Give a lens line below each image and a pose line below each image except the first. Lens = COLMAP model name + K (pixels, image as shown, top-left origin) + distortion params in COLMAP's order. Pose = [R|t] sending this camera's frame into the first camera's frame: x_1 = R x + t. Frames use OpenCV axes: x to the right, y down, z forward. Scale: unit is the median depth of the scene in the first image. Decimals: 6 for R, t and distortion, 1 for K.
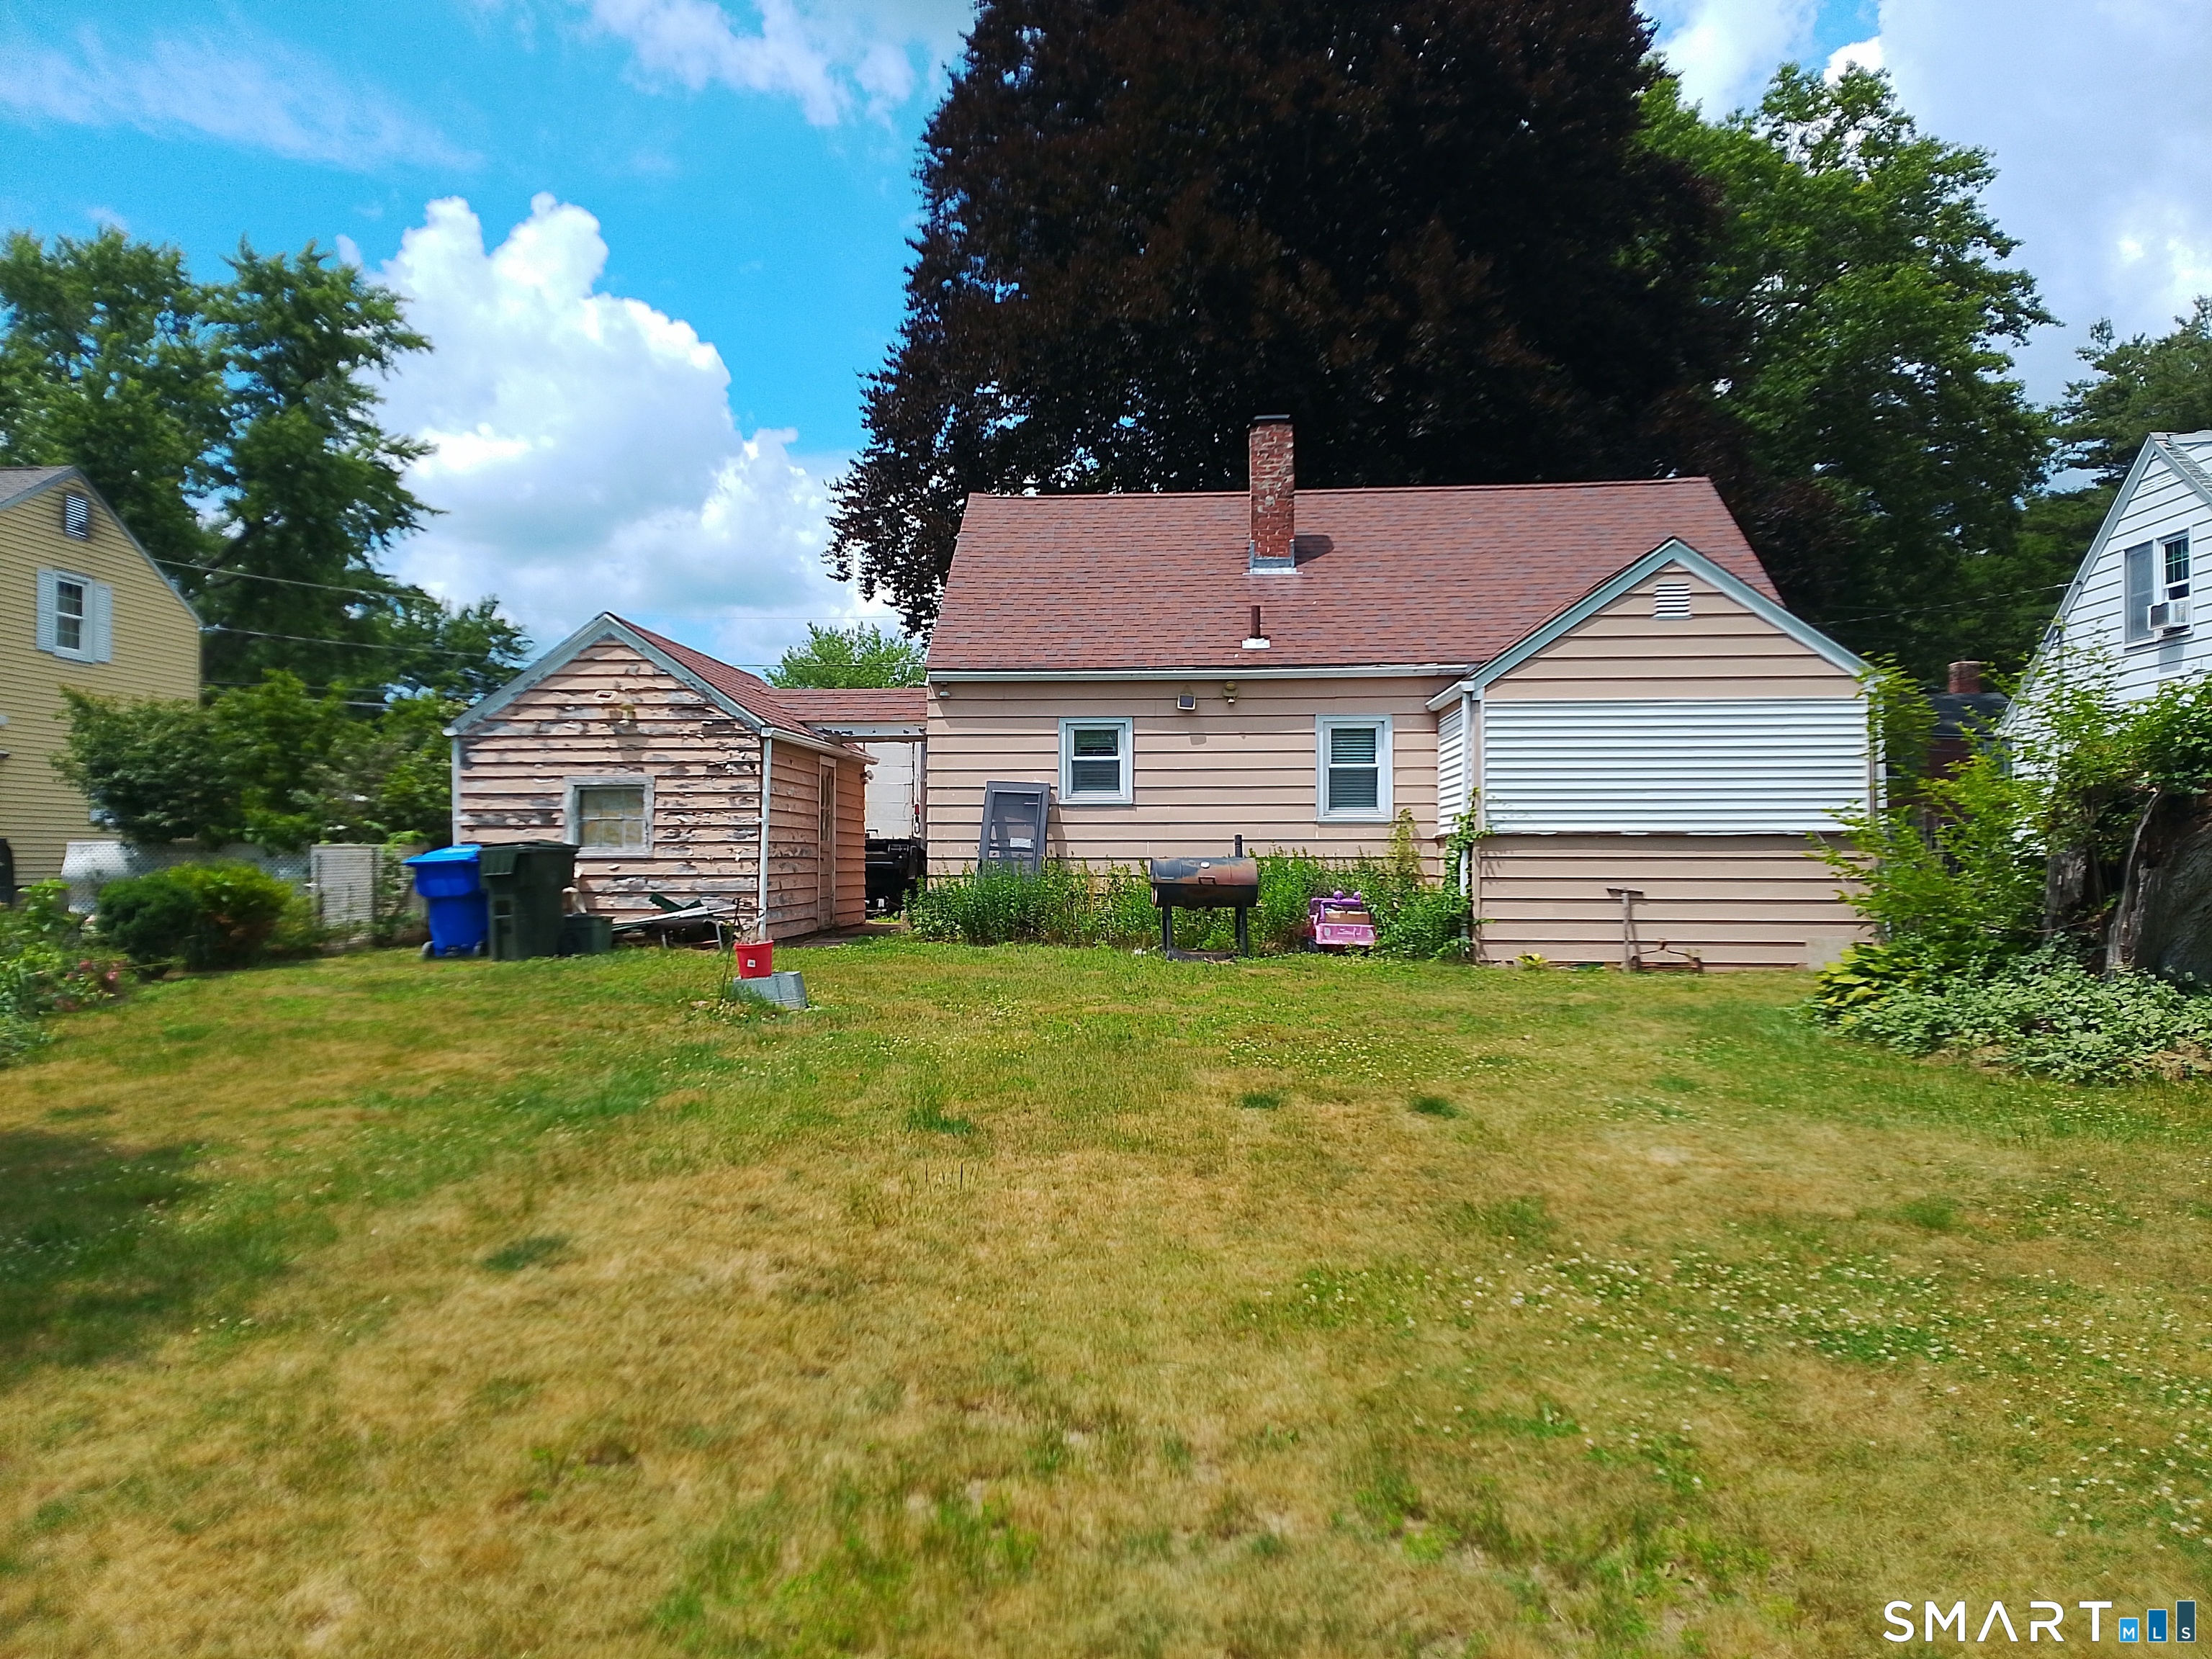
lens RADIAL K [[1644.3, 0, 1086.7], [0, 1644.3, 836.5], [0, 0, 1]] dist [0.088299, -0.141222]
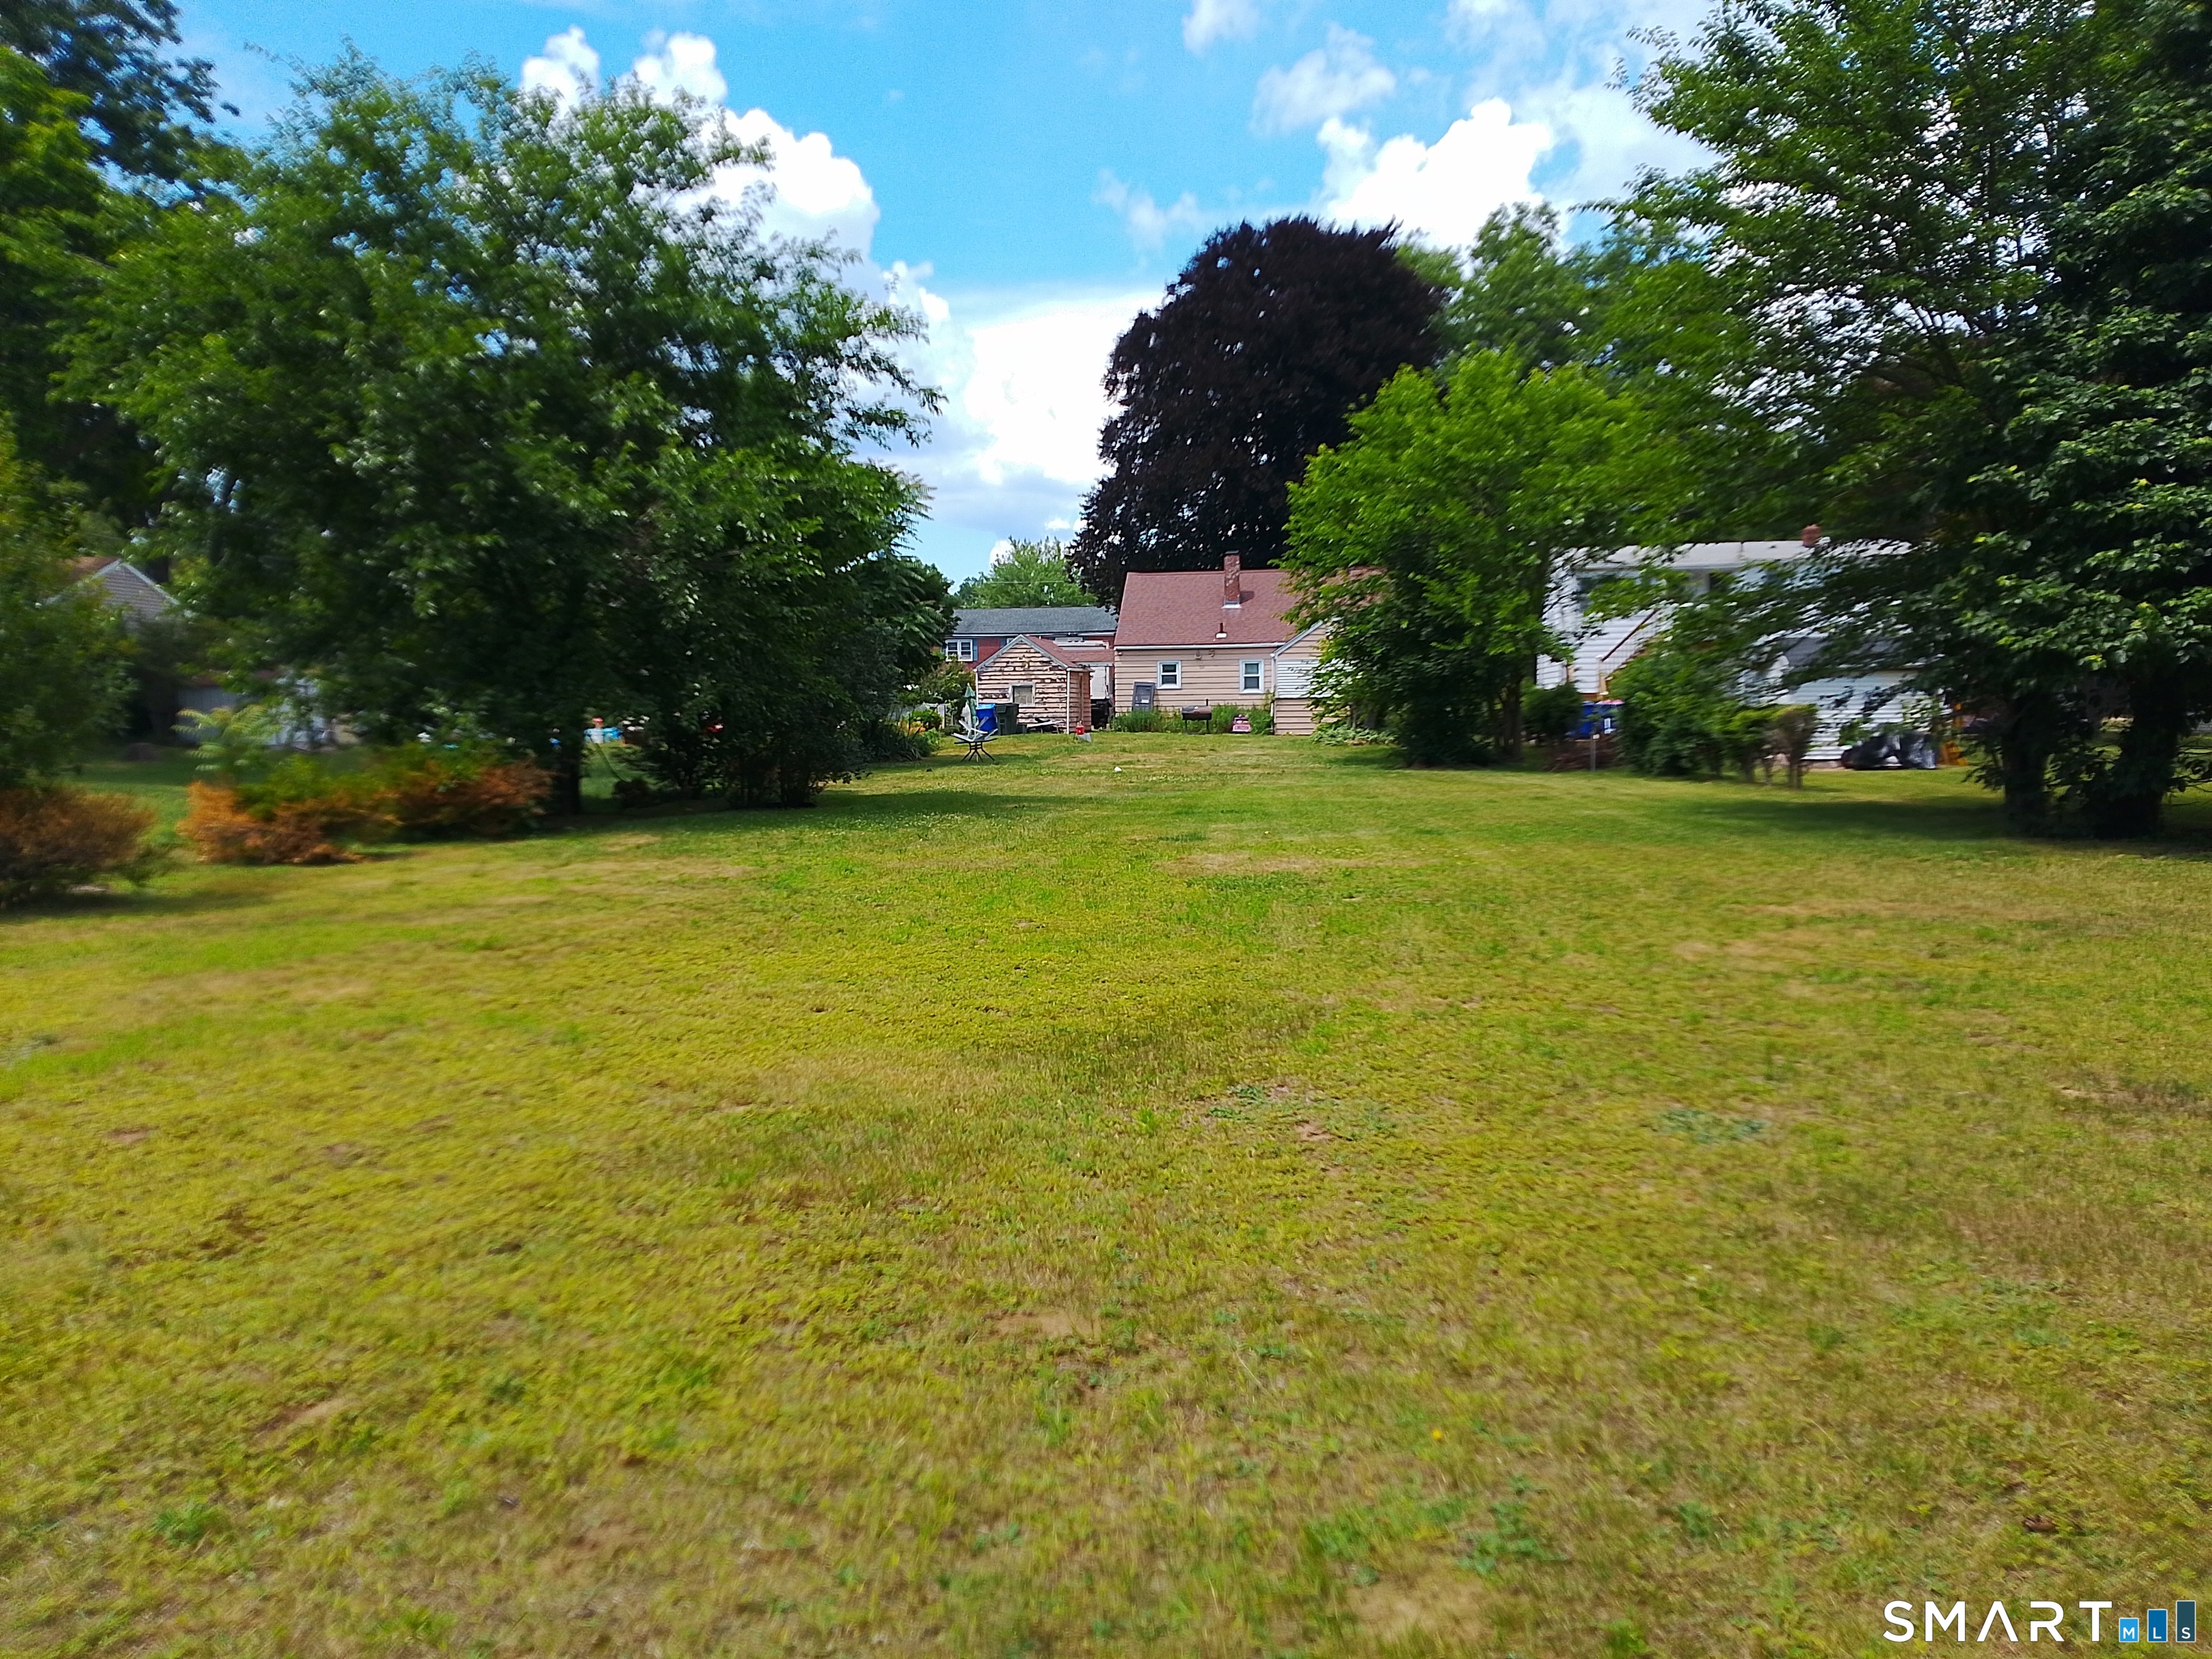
lens RADIAL K [[1644.3, 0, 1086.7], [0, 1644.3, 836.5], [0, 0, 1]] dist [0.088299, -0.141222]
pose [[0.996497, -0.003190, -0.083562, 0.110106], [0.010754, 0.995863, 0.090228, -0.023819], [0.082928, -0.090811, 0.992409, -2.139773]]
